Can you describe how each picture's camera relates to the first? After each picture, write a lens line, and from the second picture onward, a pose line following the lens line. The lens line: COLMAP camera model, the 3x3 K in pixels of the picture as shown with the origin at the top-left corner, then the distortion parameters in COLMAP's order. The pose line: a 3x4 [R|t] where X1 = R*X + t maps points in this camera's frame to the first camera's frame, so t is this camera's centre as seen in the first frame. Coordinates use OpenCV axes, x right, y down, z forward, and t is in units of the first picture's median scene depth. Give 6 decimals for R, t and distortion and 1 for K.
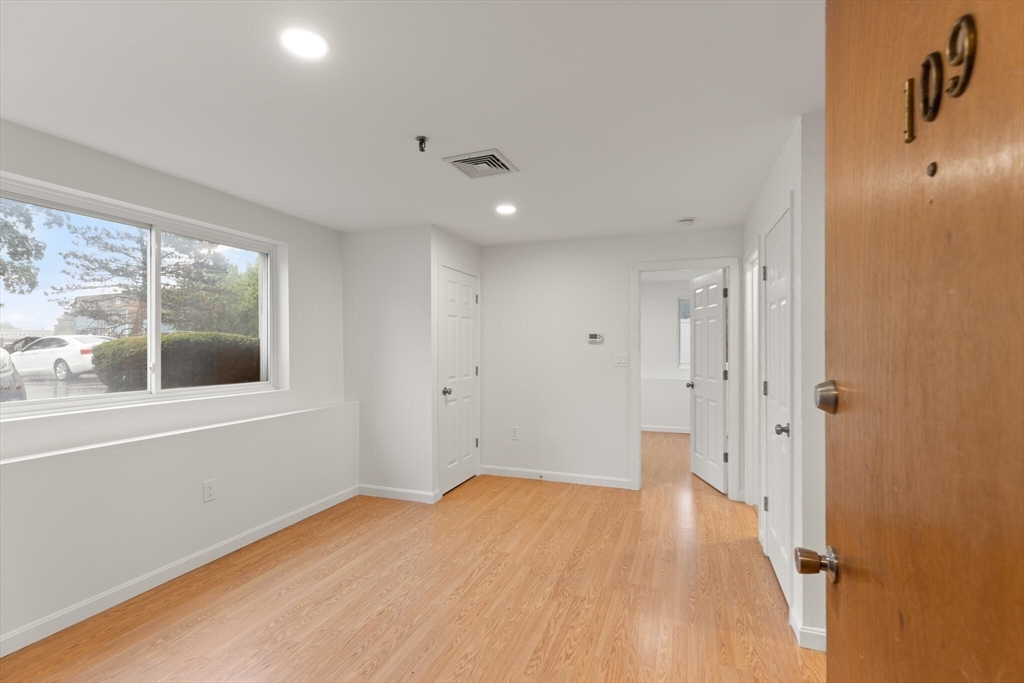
lens RADIAL K [[465.5, 0, 516.2], [0, 465.5, 342.1], [0, 0, 1]] dist [0.011228, -0.003441]
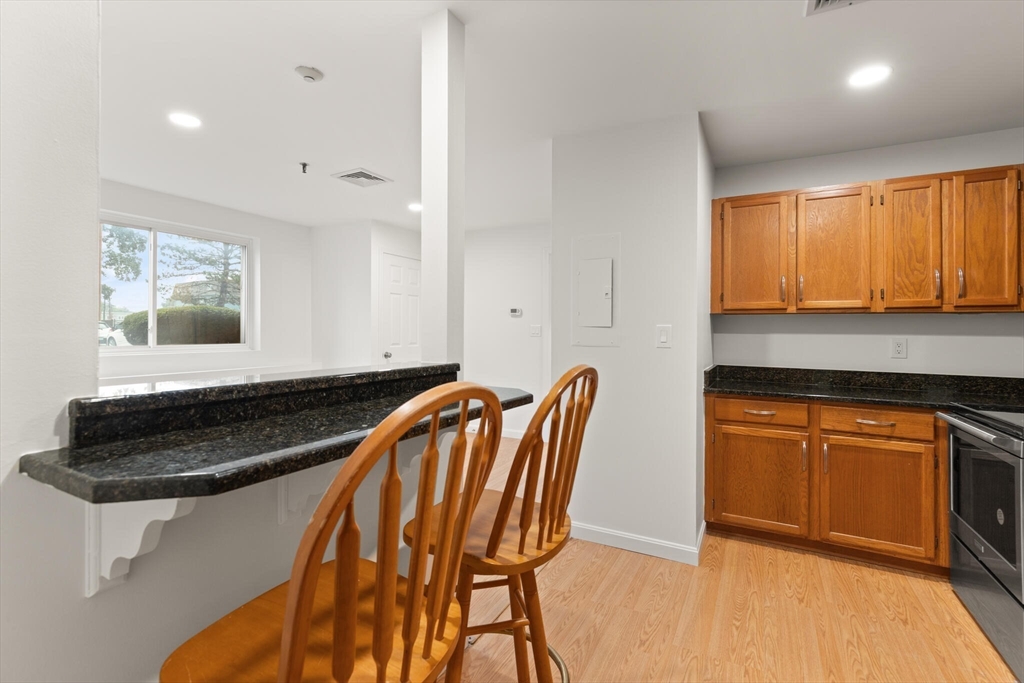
lens RADIAL K [[469.5, 0, 514.0], [0, 469.5, 326.4], [0, 0, 1]] dist [0.006642, -0.001160]
pose [[0.990973, 0.004699, -0.133977, 0.468957], [-0.004688, 0.999989, 0.000397, 0.038792], [0.133978, 0.000235, 0.990984, -0.244732]]
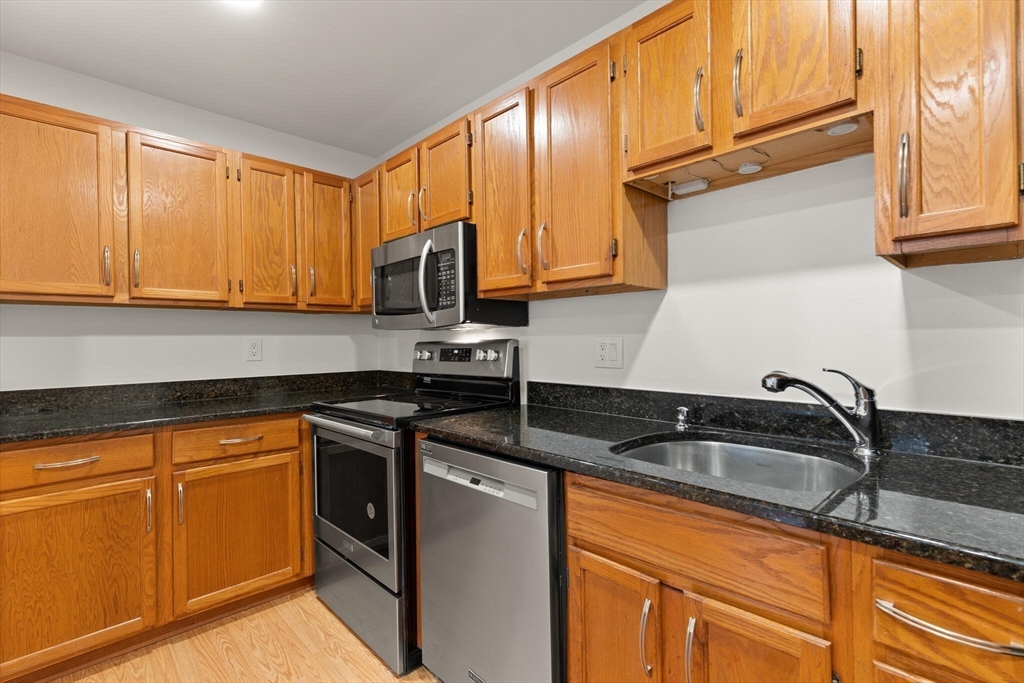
lens RADIAL K [[465.5, 0, 515.3], [0, 465.5, 338.9], [0, 0, 1]] dist [0.005079, -0.000543]
pose [[0.430698, -0.007294, 0.902467, 0.549895], [0.008449, 0.999956, 0.004050, 0.059909], [-0.902457, 0.005881, 0.430741, 0.005692]]
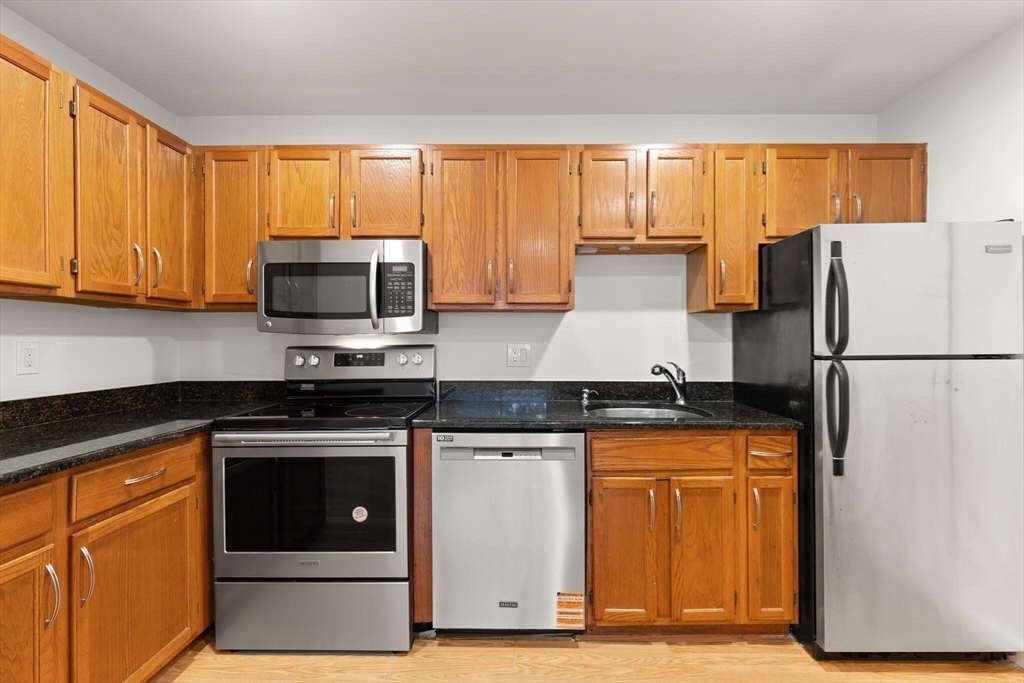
lens RADIAL K [[465.4, 0, 515.7], [0, 465.4, 339.2], [0, 0, 1]] dist [-0.002295, -0.000417]
pose [[-0.328556, -0.001697, 0.944483, 0.380194], [-0.006295, 0.999980, -0.000394, 0.053050], [-0.944463, -0.006075, -0.328561, 0.418136]]
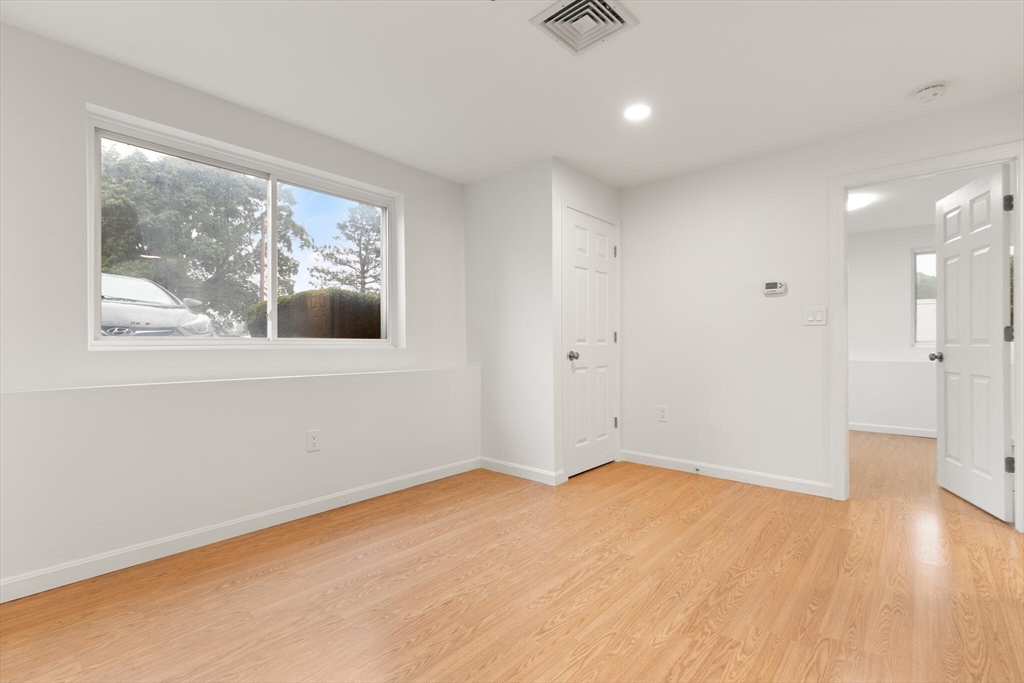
lens RADIAL K [[465.5, 0, 516.2], [0, 465.5, 342.1], [0, 0, 1]] dist [0.011228, -0.003441]
pose [[0.933642, -0.002606, -0.358198, 0.076531], [0.003506, 0.999992, 0.001863, 0.107411], [0.358191, -0.002995, 0.933644, 0.236996]]
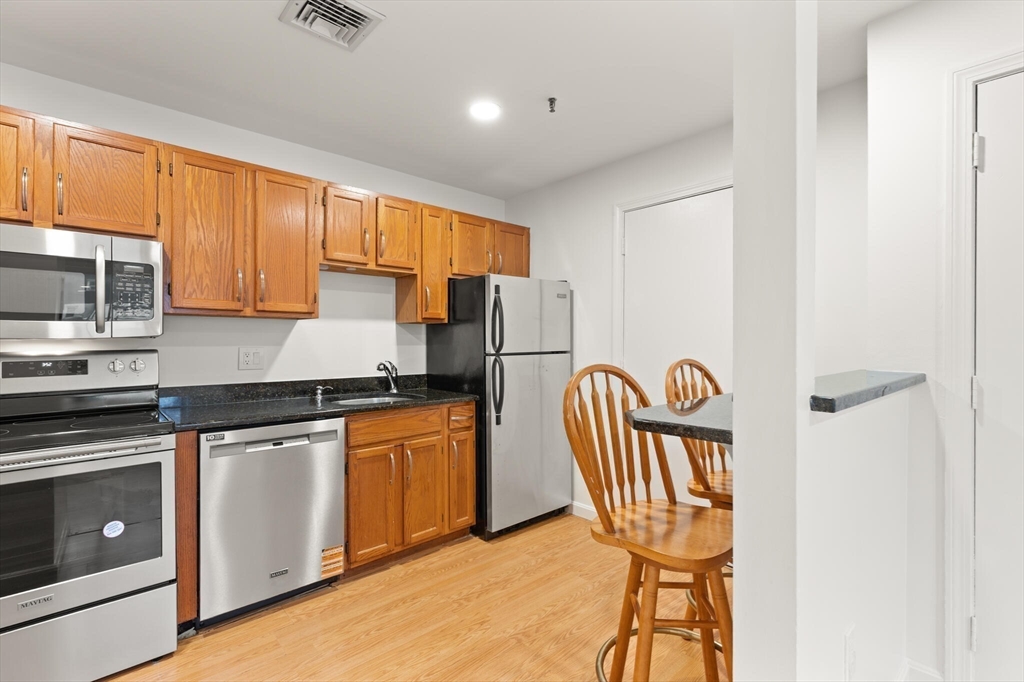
lens RADIAL K [[468.1, 0, 518.2], [0, 468.1, 339.8], [0, 0, 1]] dist [-0.000469, -0.000441]
pose [[-0.888432, -0.000752, 0.459008, 0.313822], [-0.004877, 0.999958, -0.007802, 0.050414], [-0.458983, -0.009170, -0.888398, 0.680755]]
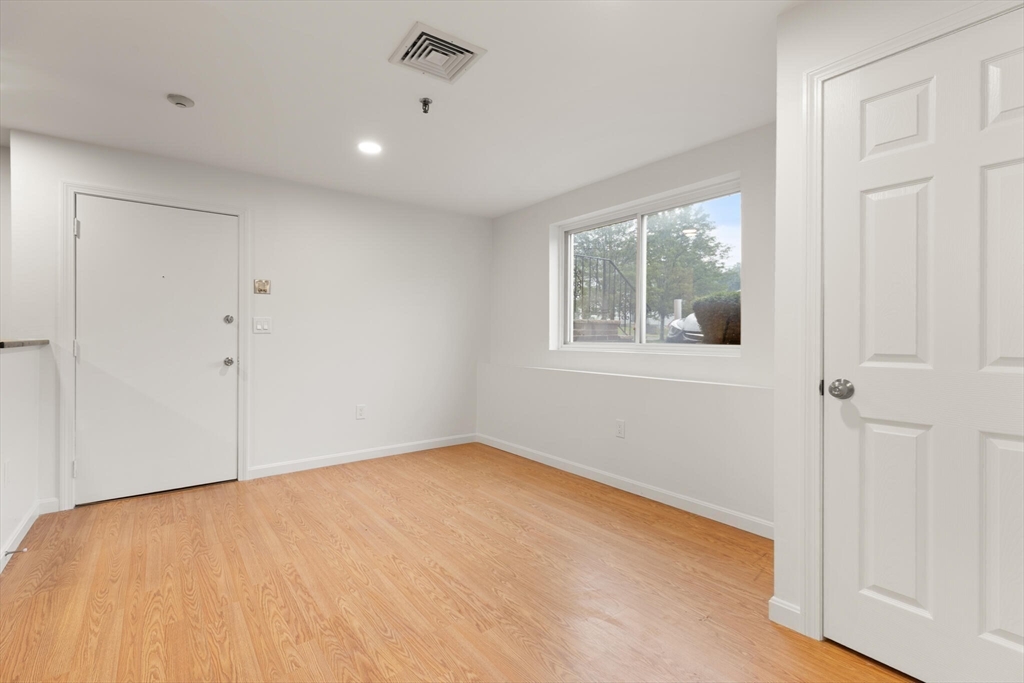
lens RADIAL K [[465.5, 0, 515.3], [0, 465.5, 338.9], [0, 0, 1]] dist [0.005079, -0.000543]
pose [[-0.534817, 0.005924, -0.844947, 0.448455], [0.005609, 0.999978, 0.003461, 0.081710], [0.844950, -0.002888, -0.534838, 1.327750]]
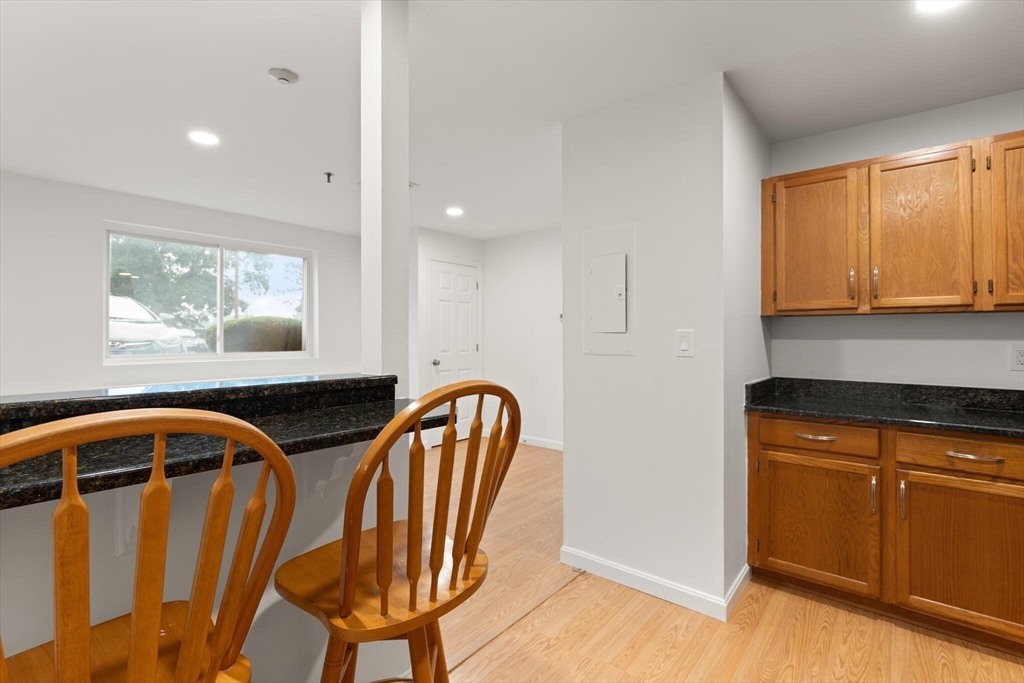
lens RADIAL K [[468.9, 0, 518.6], [0, 468.9, 331.9], [0, 0, 1]] dist [-0.001826, -0.000183]
pose [[0.946595, -0.003662, -0.322406, 0.611233], [0.003216, 0.999993, -0.001914, 0.038709], [0.322410, 0.000775, 0.946600, -0.125330]]
